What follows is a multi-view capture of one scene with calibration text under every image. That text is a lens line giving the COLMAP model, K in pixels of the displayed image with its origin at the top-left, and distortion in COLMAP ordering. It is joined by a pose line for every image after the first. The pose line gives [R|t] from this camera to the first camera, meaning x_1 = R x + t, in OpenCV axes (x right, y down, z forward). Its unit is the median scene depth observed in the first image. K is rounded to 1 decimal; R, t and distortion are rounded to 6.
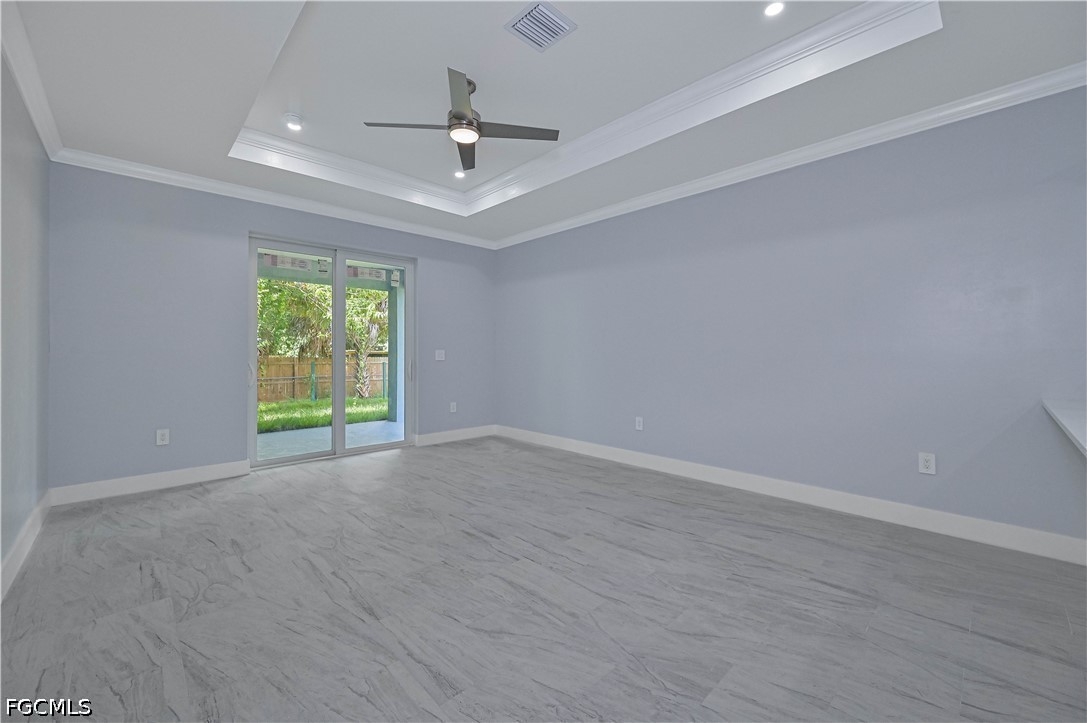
lens RADIAL K [[429.8, 0, 546.2], [0, 429.8, 351.8], [0, 0, 1]] dist [-0.002323, 0.000655]
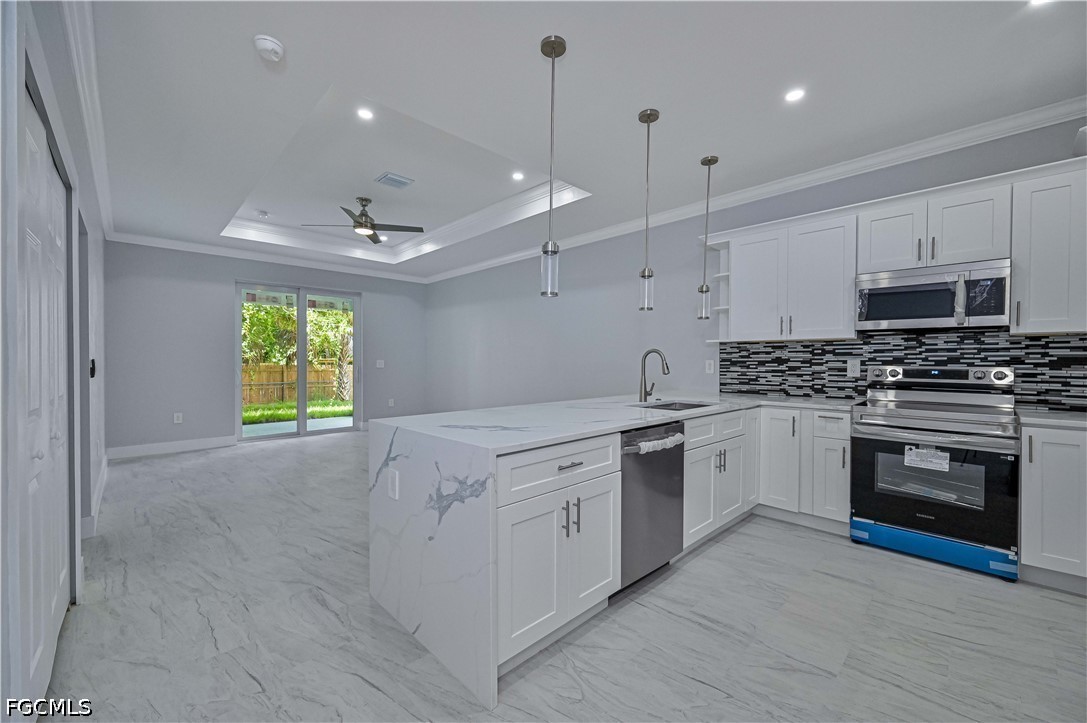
lens RADIAL K [[429.8, 0, 544.8], [0, 429.8, 363.0], [0, 0, 1]] dist [-0.002323, 0.000655]
pose [[0.999987, 0.004820, 0.001362, 0.484252], [-0.004827, 0.999975, 0.005240, -0.007790], [-0.001337, -0.005246, 0.999985, -0.631010]]
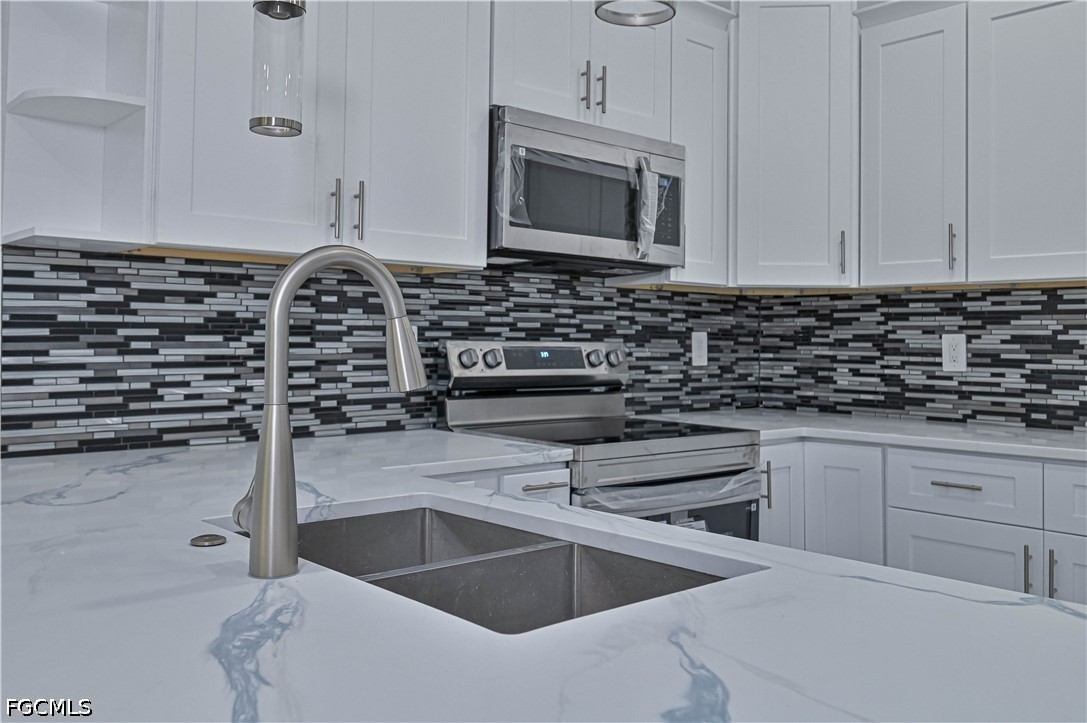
lens RADIAL K [[955.6, 0, 536.2], [0, 955.6, 313.5], [0, 0, 1]] dist [-0.003037, -0.006605]
pose [[0.051007, 0.028987, 0.998278, 0.360630], [-0.009474, 0.999548, -0.028539, -0.000177], [-0.998653, -0.008002, 0.051258, 0.306357]]
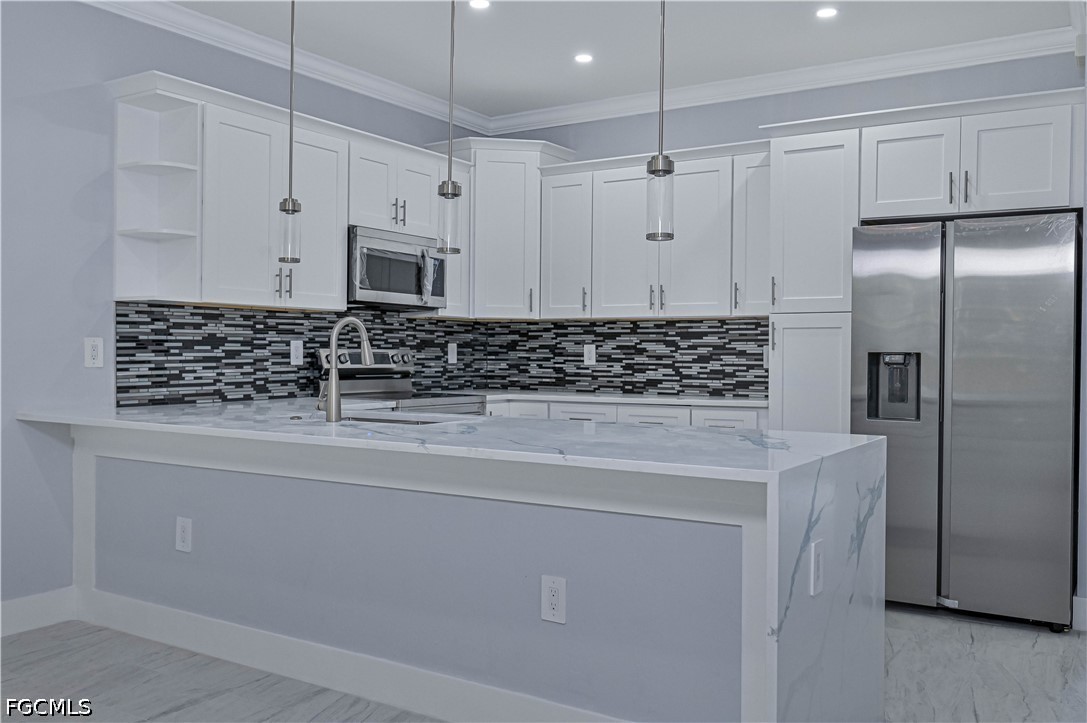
lens RADIAL K [[955.6, 0, 548.6], [0, 955.6, 359.4], [0, 0, 1]] dist [-0.003037, -0.006605]
pose [[-0.236252, -0.009096, 0.971649, -0.478473], [-0.006457, 0.999949, 0.007791, 0.003786], [-0.971670, -0.004433, -0.236299, 0.448070]]
